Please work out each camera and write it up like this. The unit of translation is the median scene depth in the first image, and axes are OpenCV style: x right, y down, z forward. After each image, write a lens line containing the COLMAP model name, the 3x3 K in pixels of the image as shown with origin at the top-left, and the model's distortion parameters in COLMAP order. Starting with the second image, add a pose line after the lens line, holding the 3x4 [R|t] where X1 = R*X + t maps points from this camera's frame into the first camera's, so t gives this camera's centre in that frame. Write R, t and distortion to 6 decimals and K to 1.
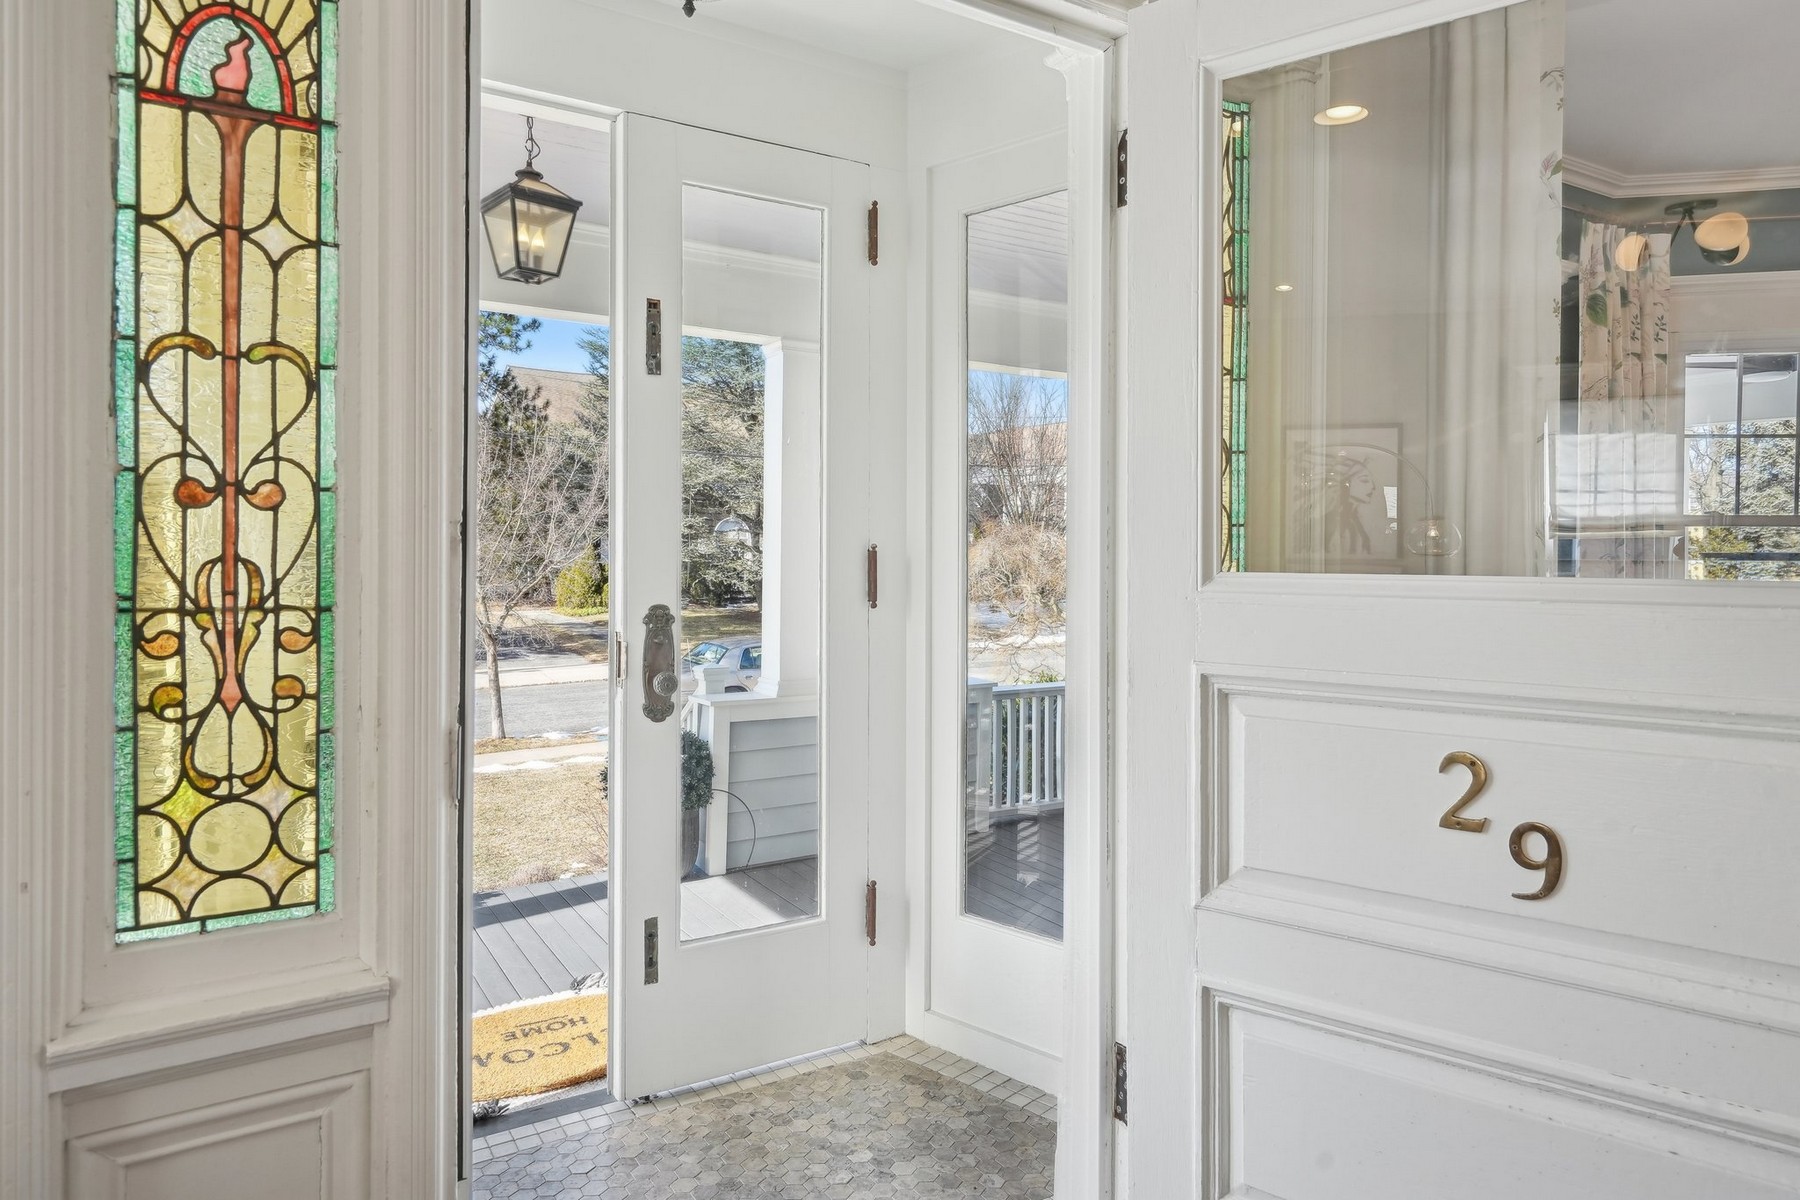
lens RADIAL K [[1076.2, 0, 897.9], [0, 1076.2, 596.1], [0, 0, 1]] dist [0.001042, 0.000194]
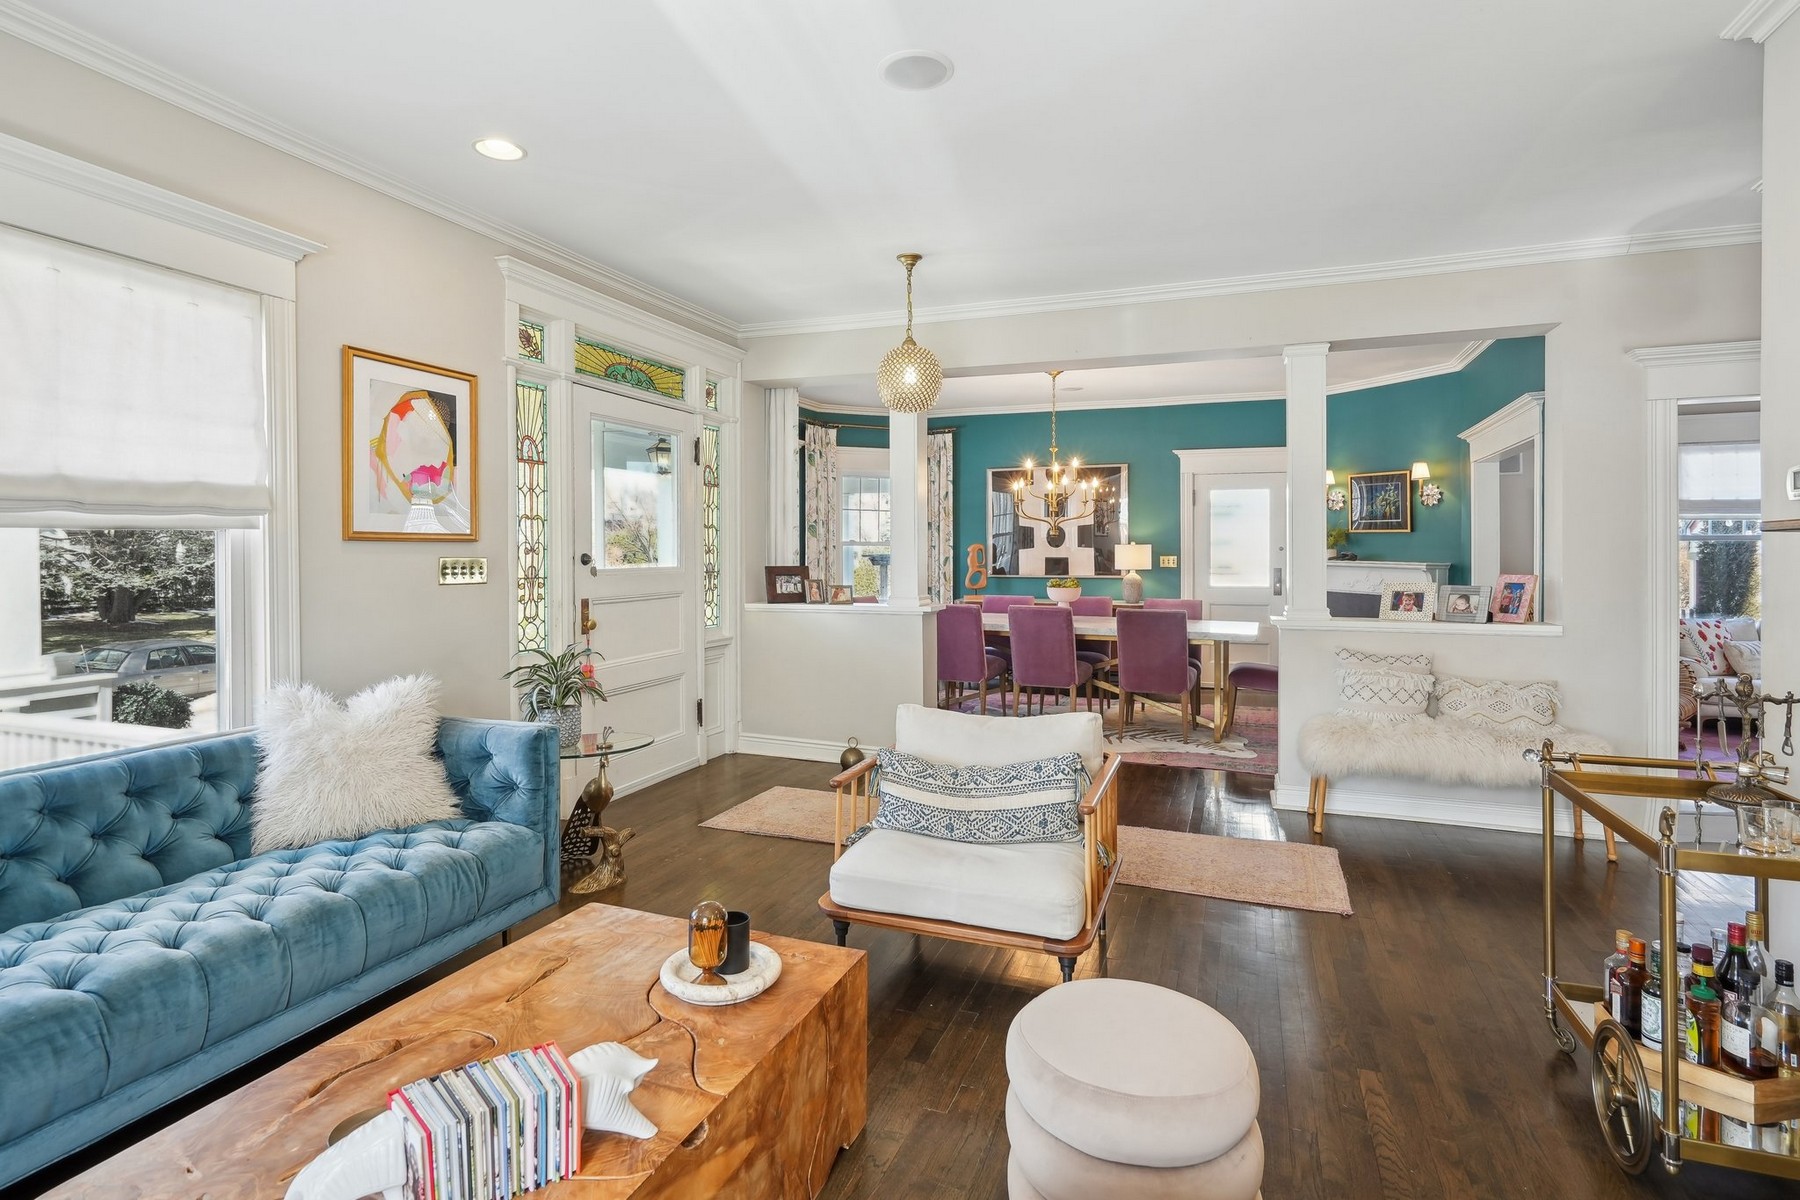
lens RADIAL K [[884.5, 0, 898.6], [0, 884.5, 586.9], [0, 0, 1]] dist [-0.000058, -0.000003]
pose [[0.789476, -0.013737, 0.613627, -1.622962], [0.007040, 0.999886, 0.013326, 0.011252], [-0.613741, -0.006201, 0.789483, -2.665911]]
